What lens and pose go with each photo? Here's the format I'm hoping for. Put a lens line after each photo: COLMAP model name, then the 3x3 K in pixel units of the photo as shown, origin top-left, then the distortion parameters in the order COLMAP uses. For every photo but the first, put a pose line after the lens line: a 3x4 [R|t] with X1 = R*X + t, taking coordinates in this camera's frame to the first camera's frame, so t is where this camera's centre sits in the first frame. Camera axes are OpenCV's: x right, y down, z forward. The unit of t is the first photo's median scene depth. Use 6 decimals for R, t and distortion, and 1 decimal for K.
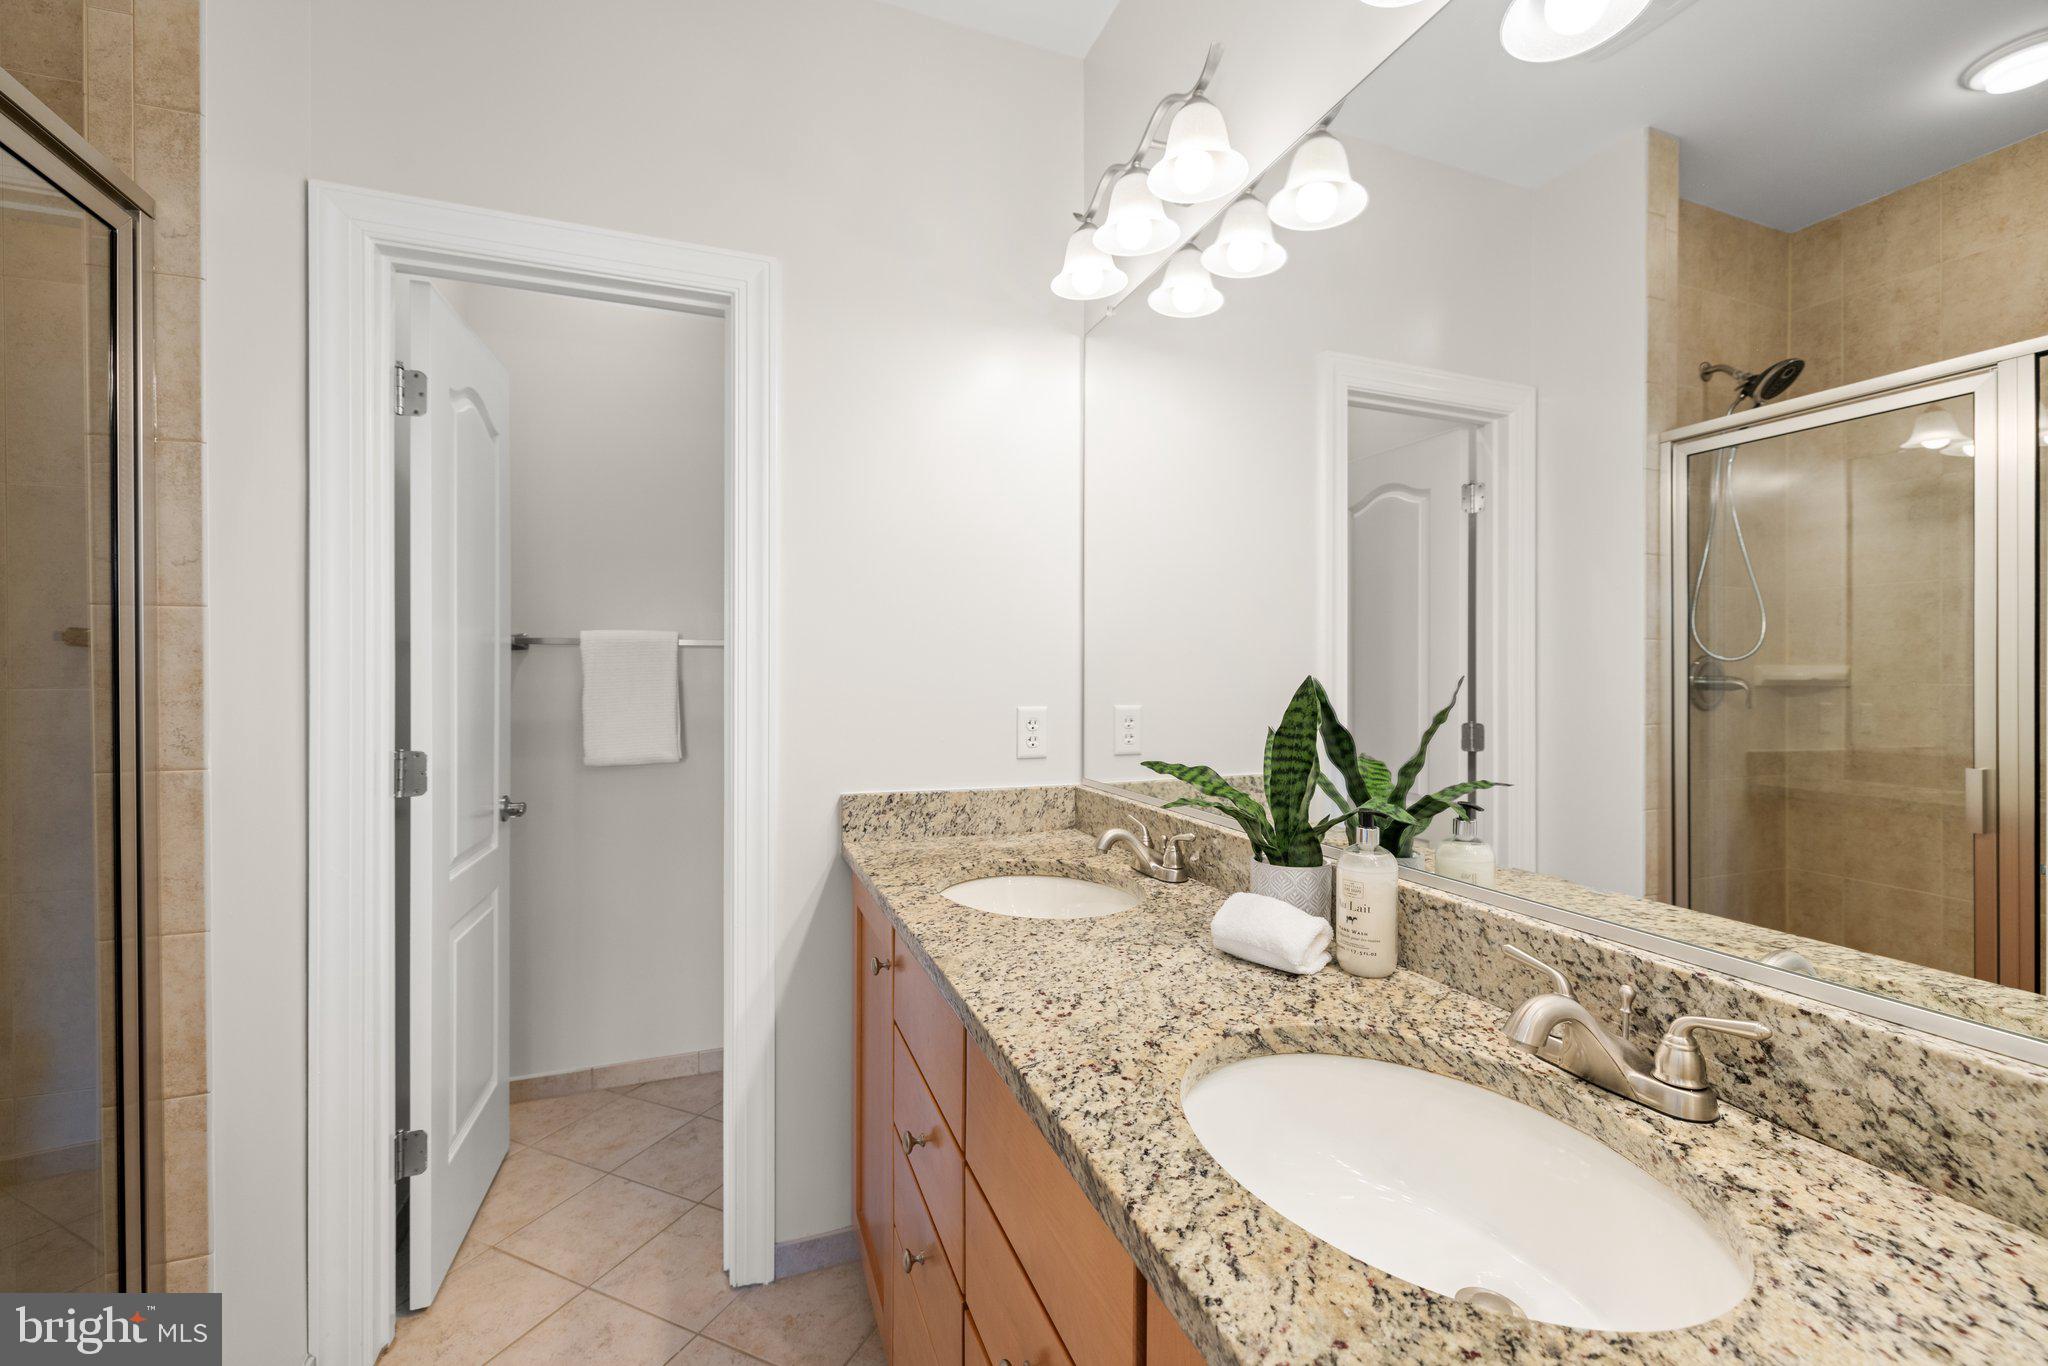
lens RADIAL K [[854.7, 0, 1021.8], [0, 854.7, 676.9], [0, 0, 1]] dist [-0.000474, -0.000026]
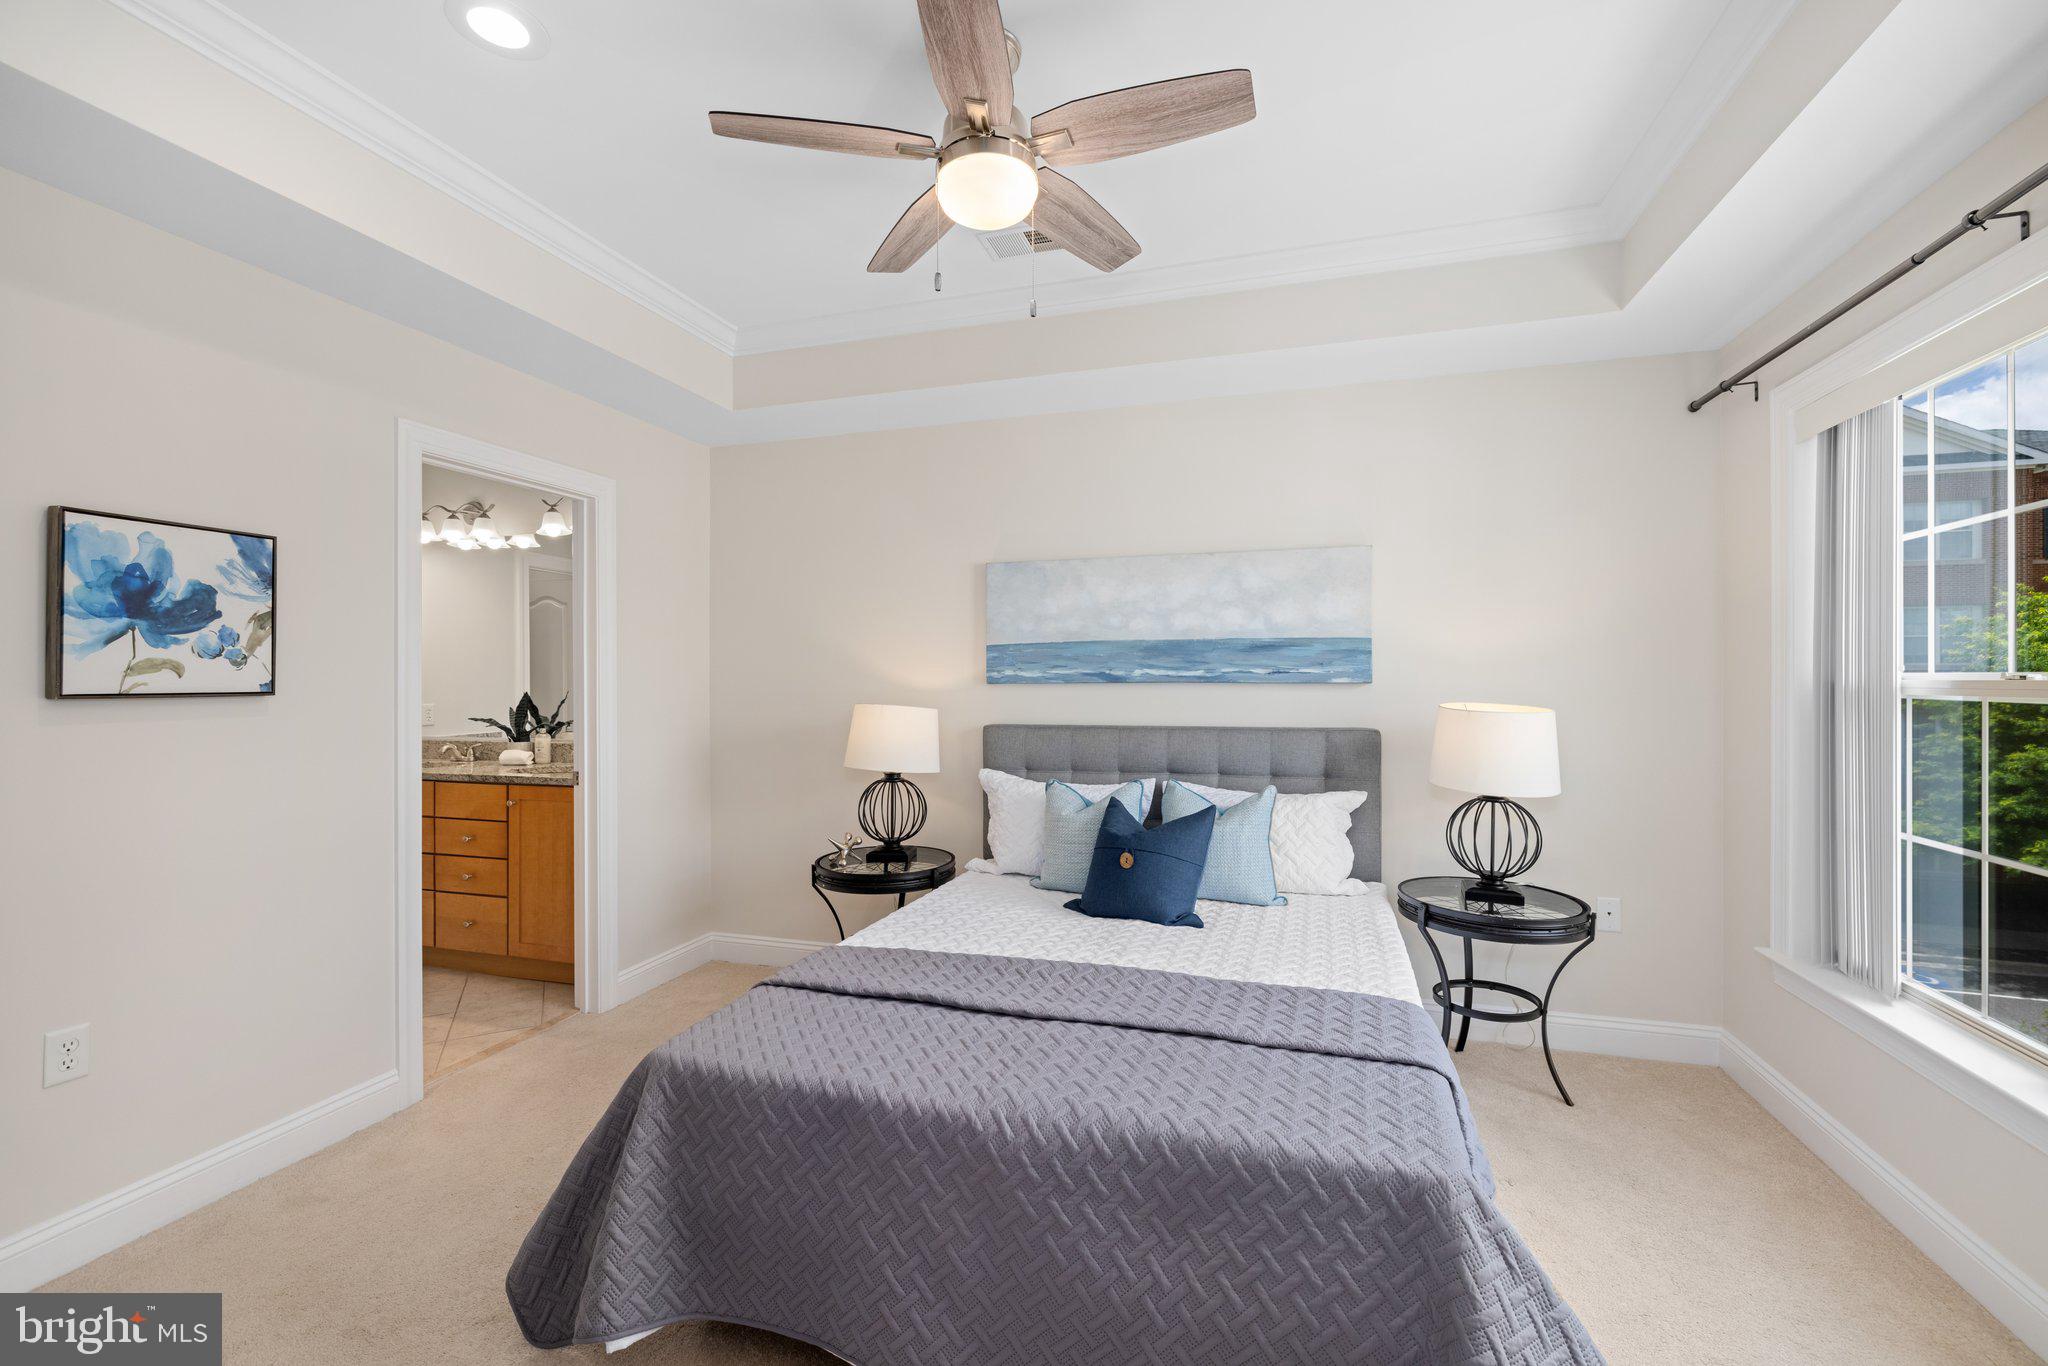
lens RADIAL K [[854.7, 0, 1021.8], [0, 854.7, 676.9], [0, 0, 1]] dist [-0.000474, -0.000026]
pose [[0.618135, 0.002711, 0.786067, -1.281440], [0.000925, 0.999991, -0.004177, -0.050047], [-0.786071, 0.003309, 0.618127, -3.063202]]
